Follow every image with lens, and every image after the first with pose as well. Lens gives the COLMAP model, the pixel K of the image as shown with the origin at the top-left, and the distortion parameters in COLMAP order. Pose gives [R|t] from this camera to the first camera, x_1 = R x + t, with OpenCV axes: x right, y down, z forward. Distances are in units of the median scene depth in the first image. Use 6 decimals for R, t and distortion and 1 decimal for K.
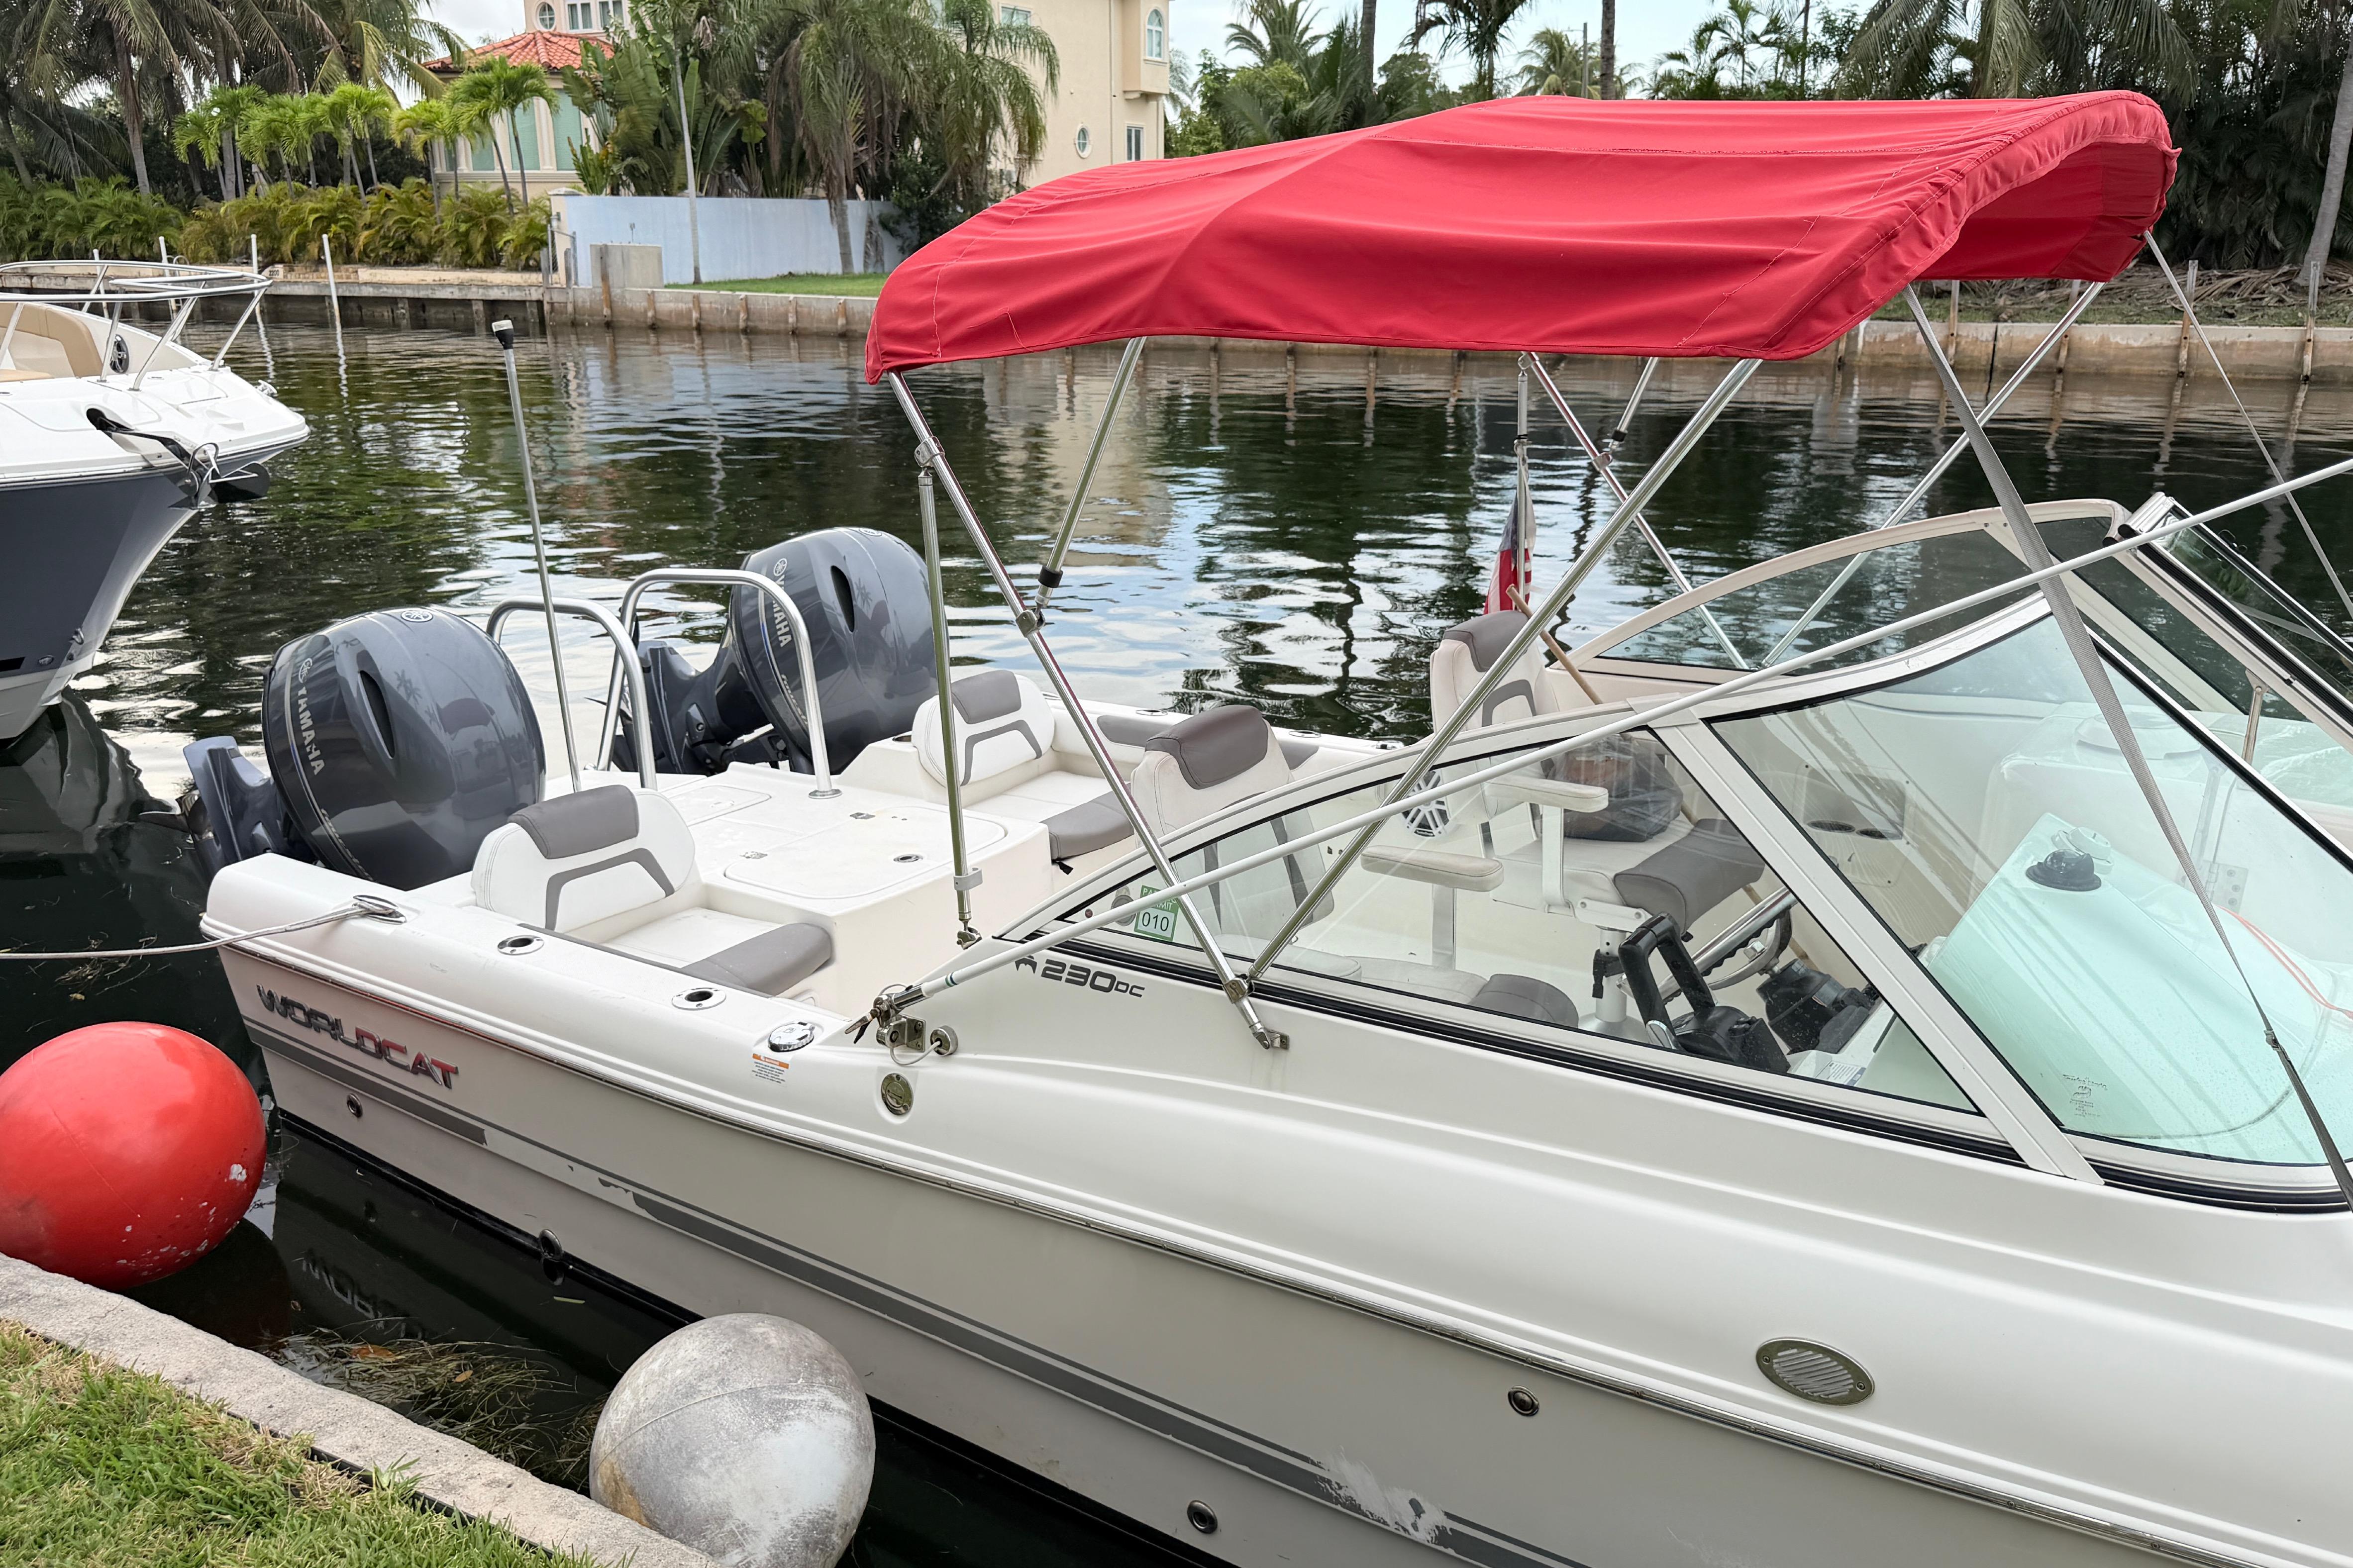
lens RADIAL K [[1820.2, 0, 1229.1], [0, 1820.2, 778.7], [0, 0, 1]] dist [-0.000059, -0.015715]
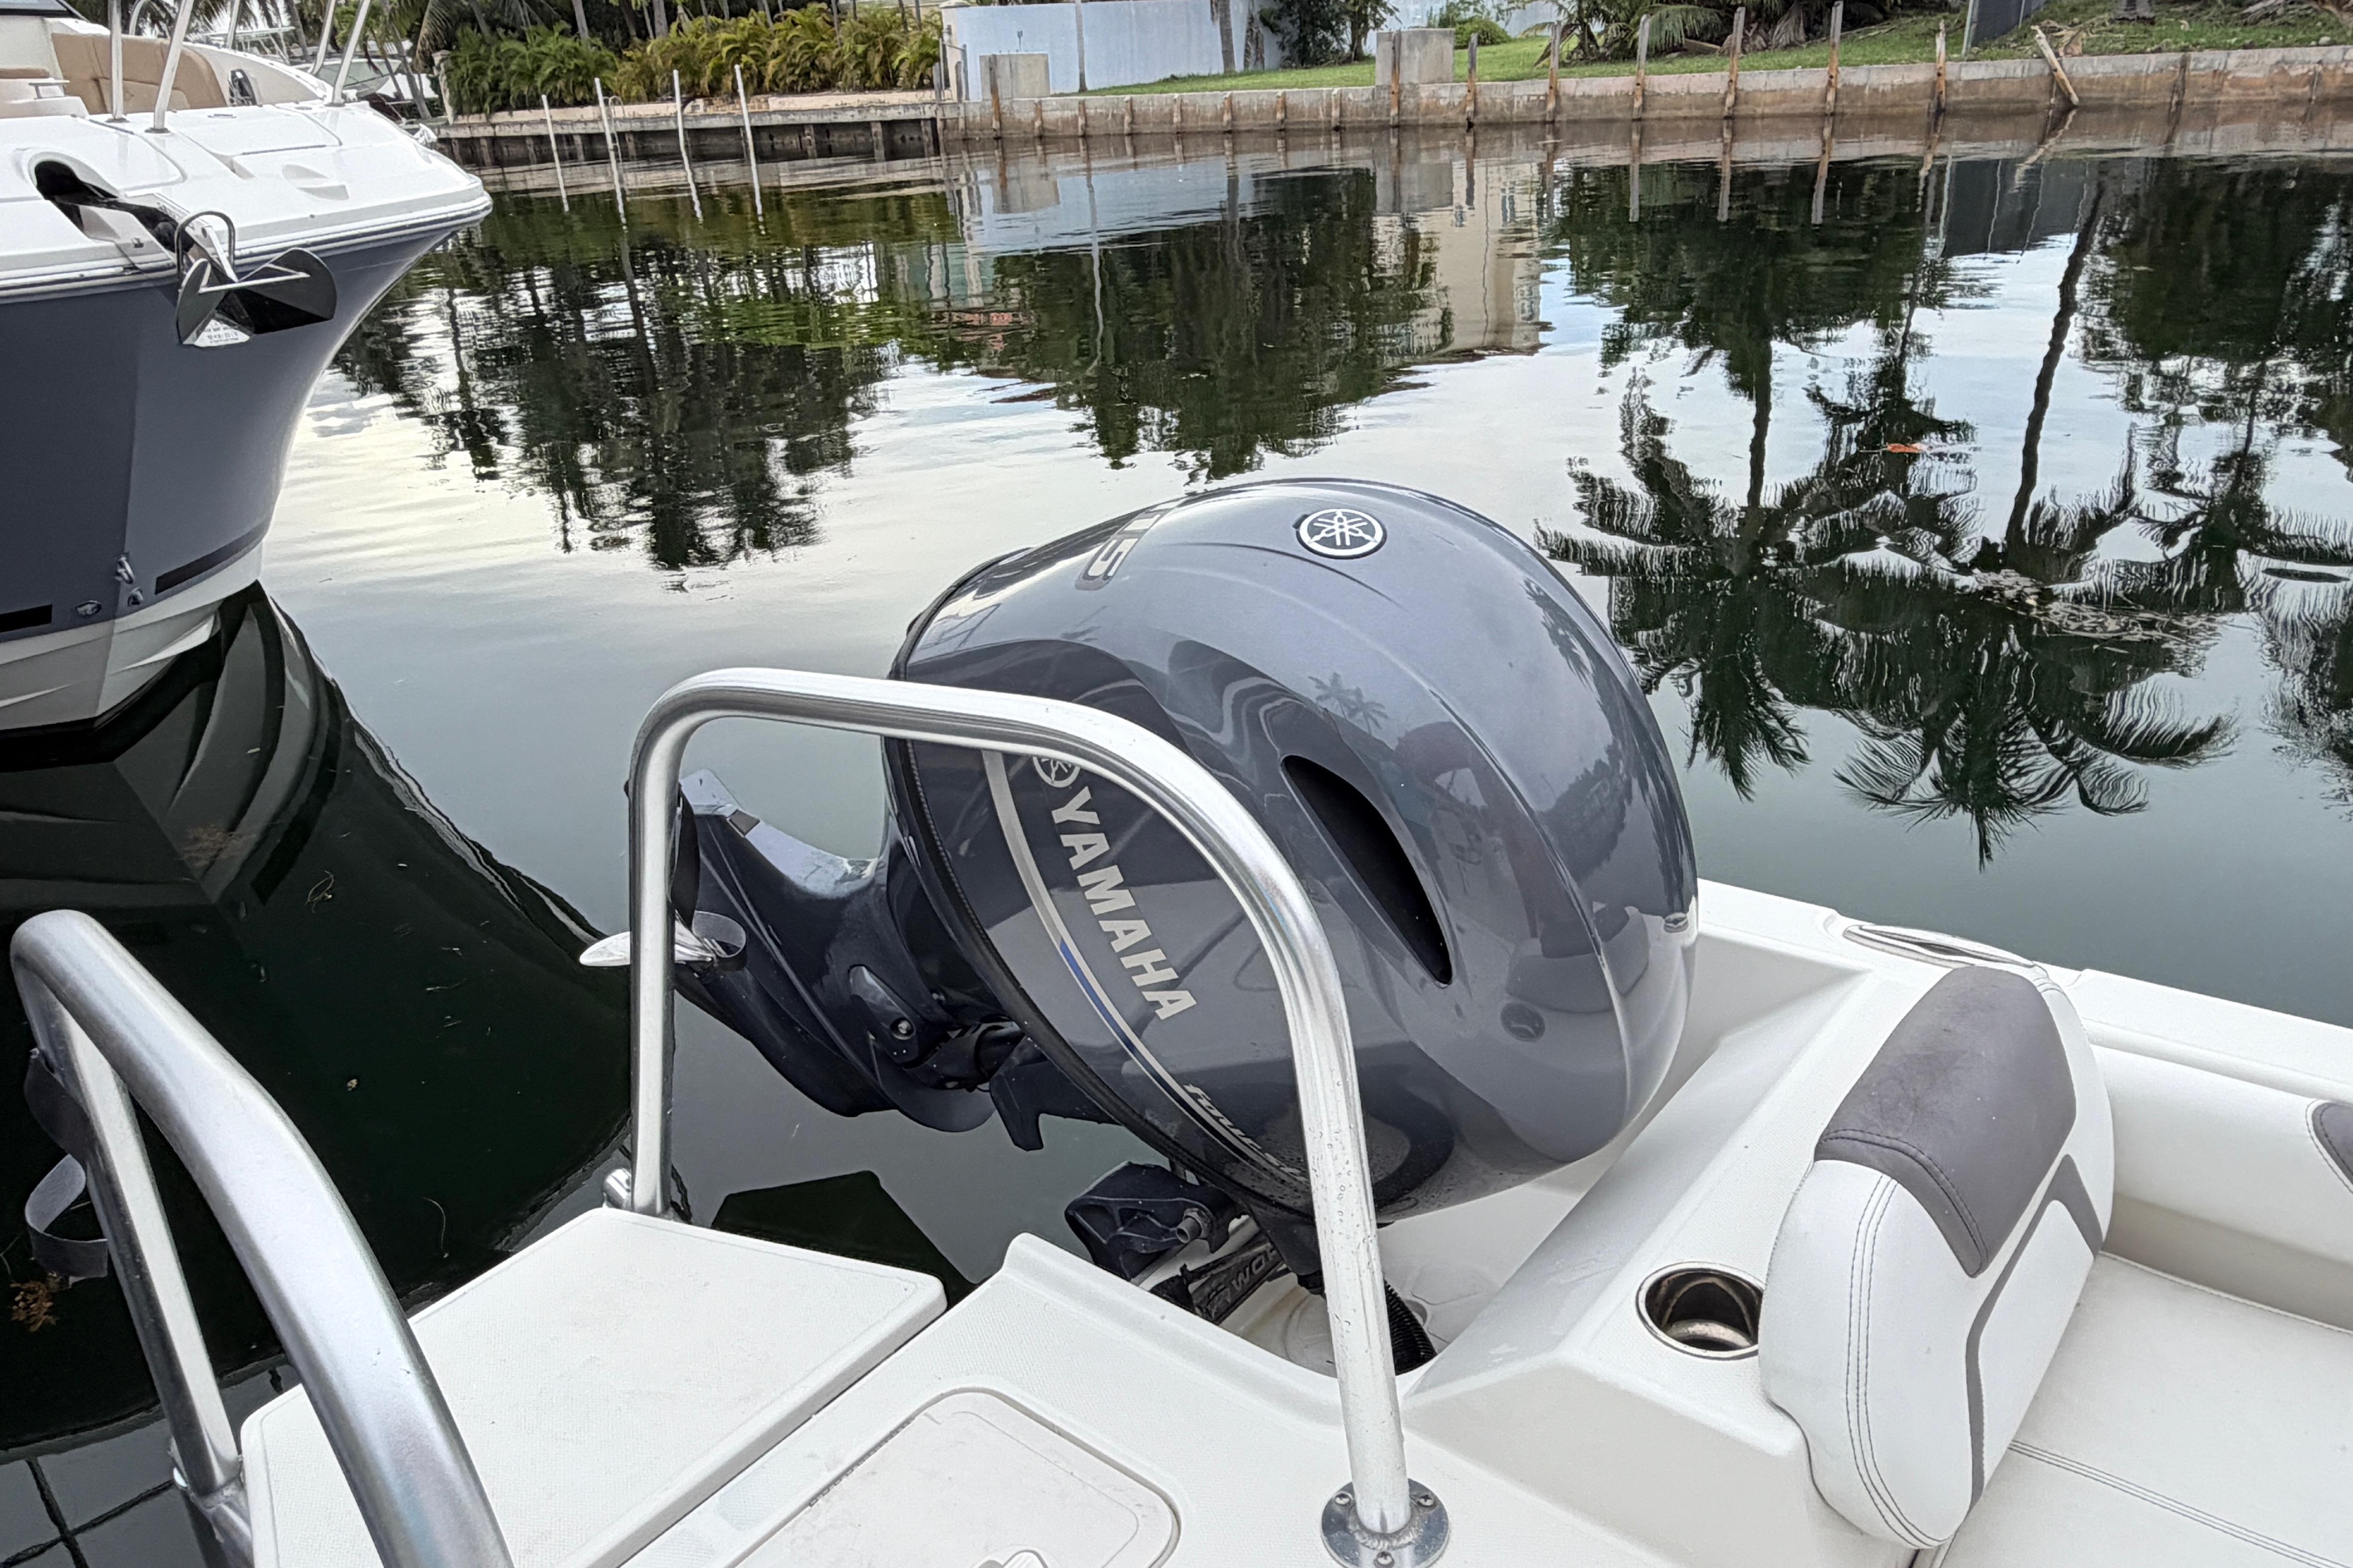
lens RADIAL K [[1648.8, 0, 1152.9], [0, 1648.8, 750.4], [0, 0, 1]] dist [-0.000719, -0.001040]
pose [[0.971285, 0.026693, -0.236418, -0.032994], [-0.000249, 0.993800, 0.111185, -0.014844], [0.237920, -0.107933, 0.965269, 0.102689]]
